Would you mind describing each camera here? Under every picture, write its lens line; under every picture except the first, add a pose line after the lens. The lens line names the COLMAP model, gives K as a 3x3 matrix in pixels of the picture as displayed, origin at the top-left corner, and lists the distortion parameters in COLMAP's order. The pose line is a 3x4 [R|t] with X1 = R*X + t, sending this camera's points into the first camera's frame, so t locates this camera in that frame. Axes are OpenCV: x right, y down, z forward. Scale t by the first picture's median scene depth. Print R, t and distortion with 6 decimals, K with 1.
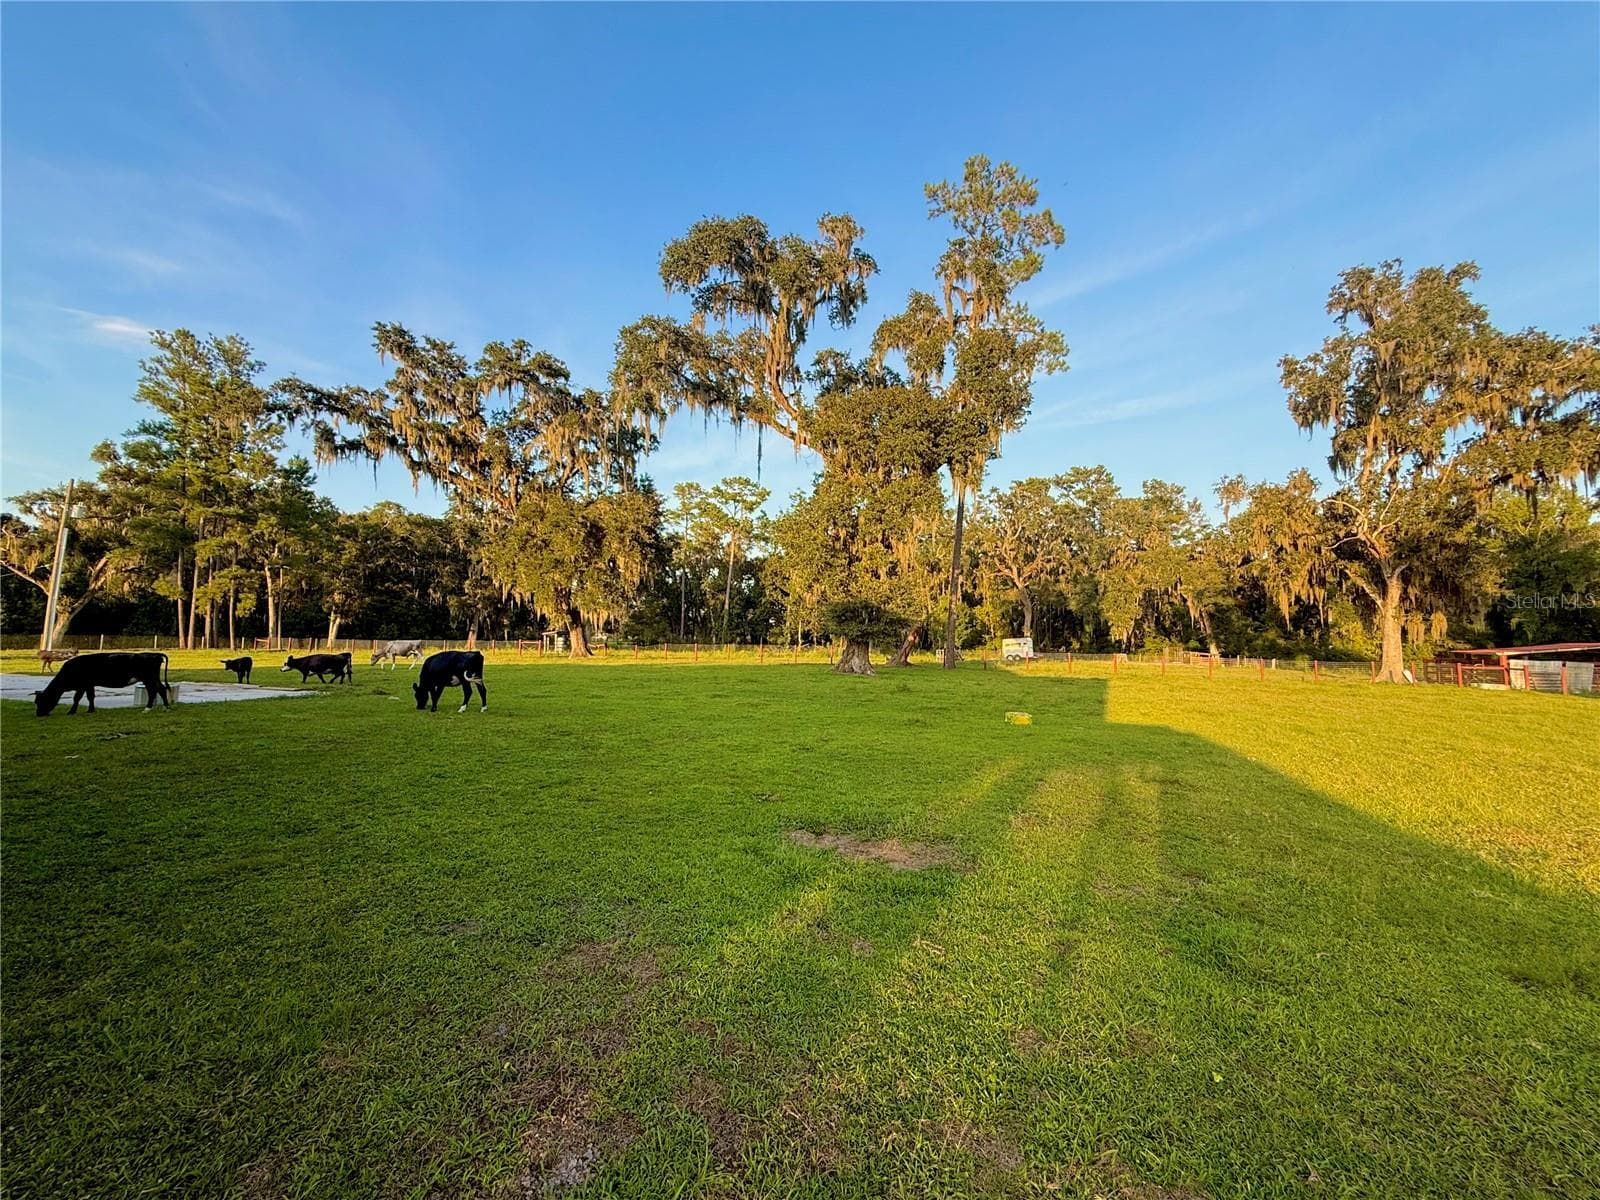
lens RADIAL K [[636.0, 0, 800.0], [0, 636.0, 600.0], [0, 0, 1]] dist [-0.001252, -0.000180]
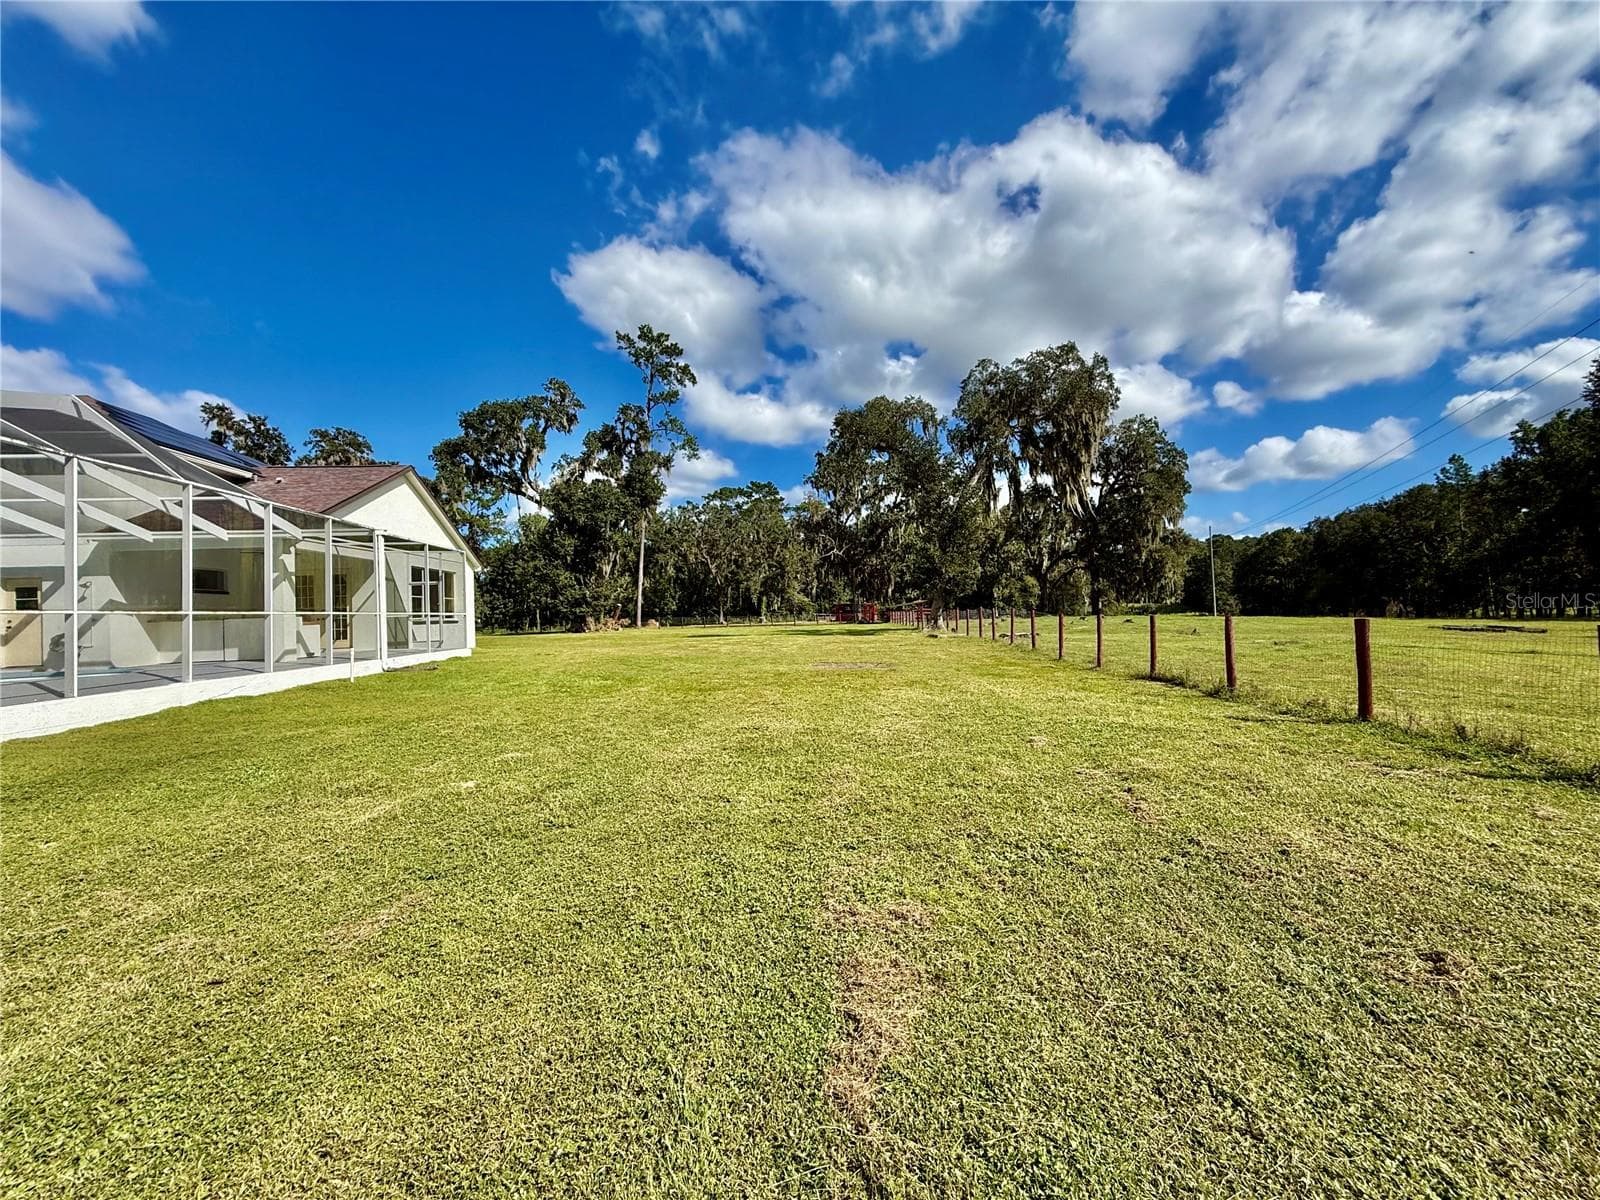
lens RADIAL K [[636.0, 0, 800.0], [0, 636.0, 600.0], [0, 0, 1]] dist [-0.001252, -0.000180]
pose [[0.920842, -0.039493, 0.387932, -0.009064], [0.025305, 0.998813, 0.041615, -0.009422], [-0.389115, -0.028504, 0.920748, -0.247234]]
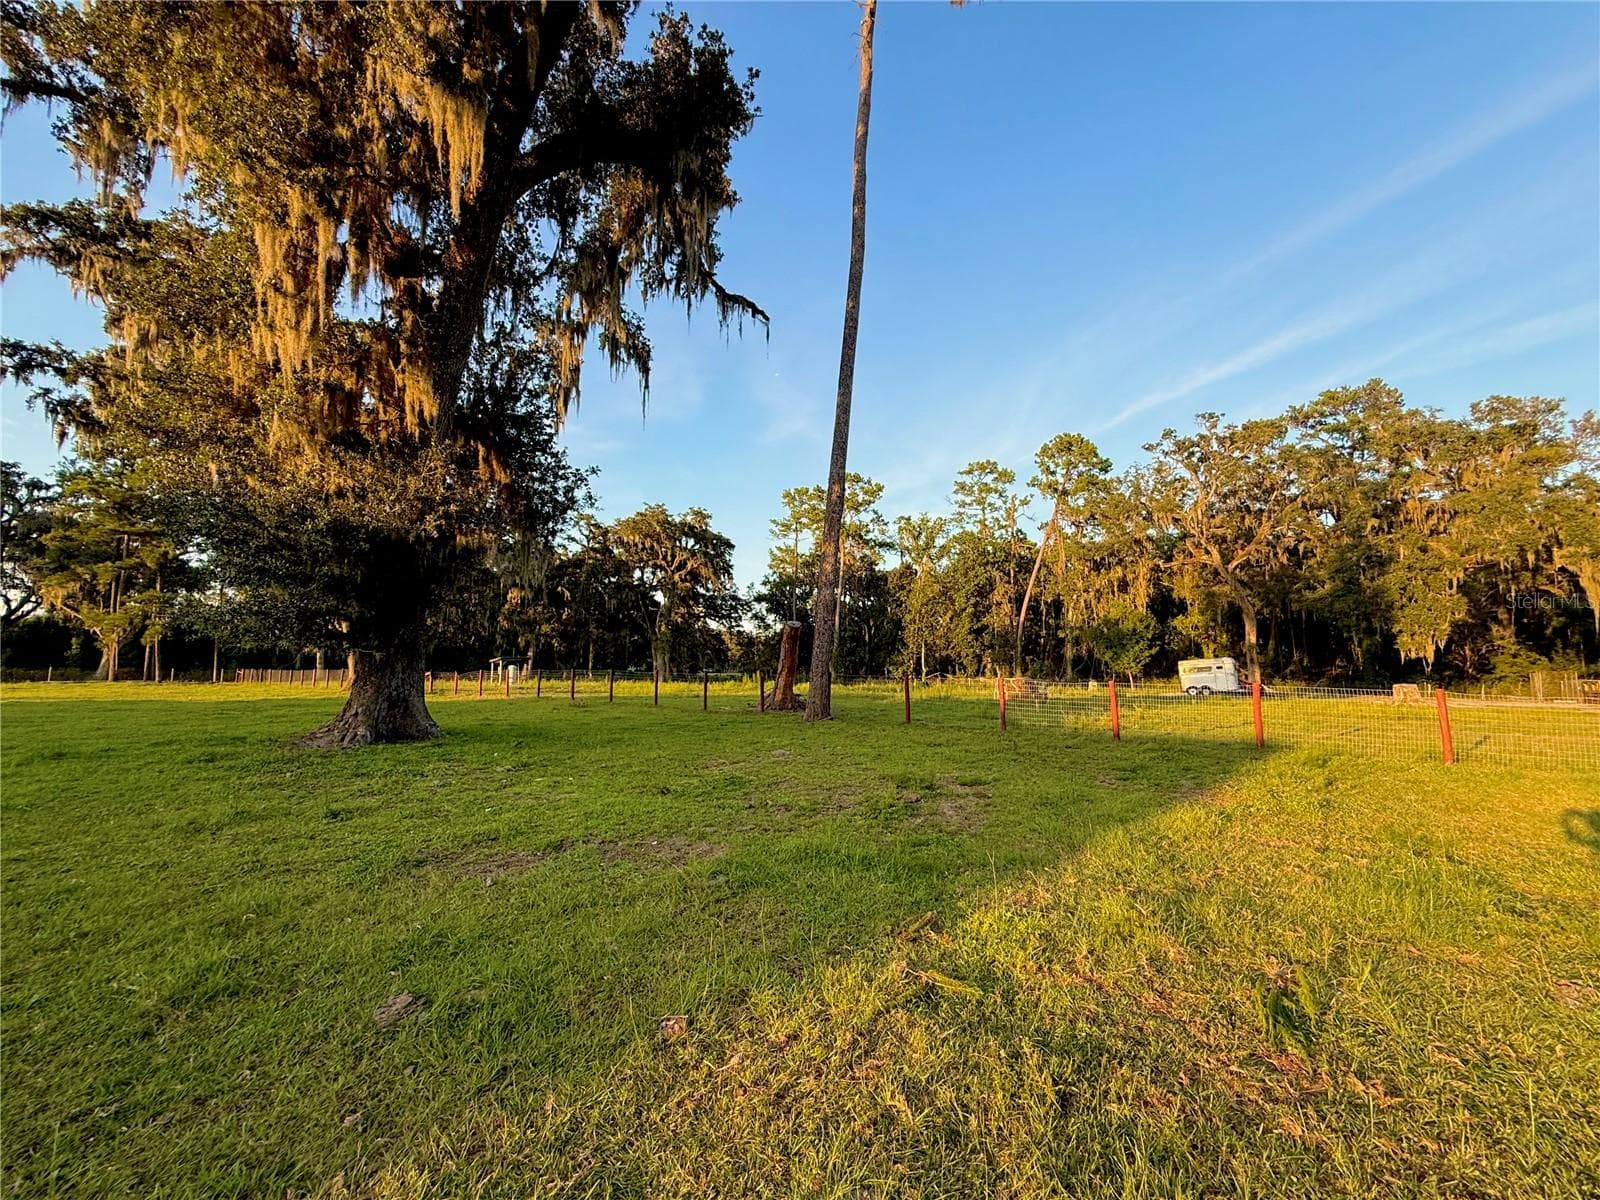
lens RADIAL K [[636.0, 0, 800.0], [0, 636.0, 600.0], [0, 0, 1]] dist [-0.001252, -0.000180]
pose [[0.938107, -0.046904, -0.343154, 0.186658], [0.029808, 0.998045, -0.054930, 0.025695], [0.345059, 0.041302, 0.937672, 0.292826]]
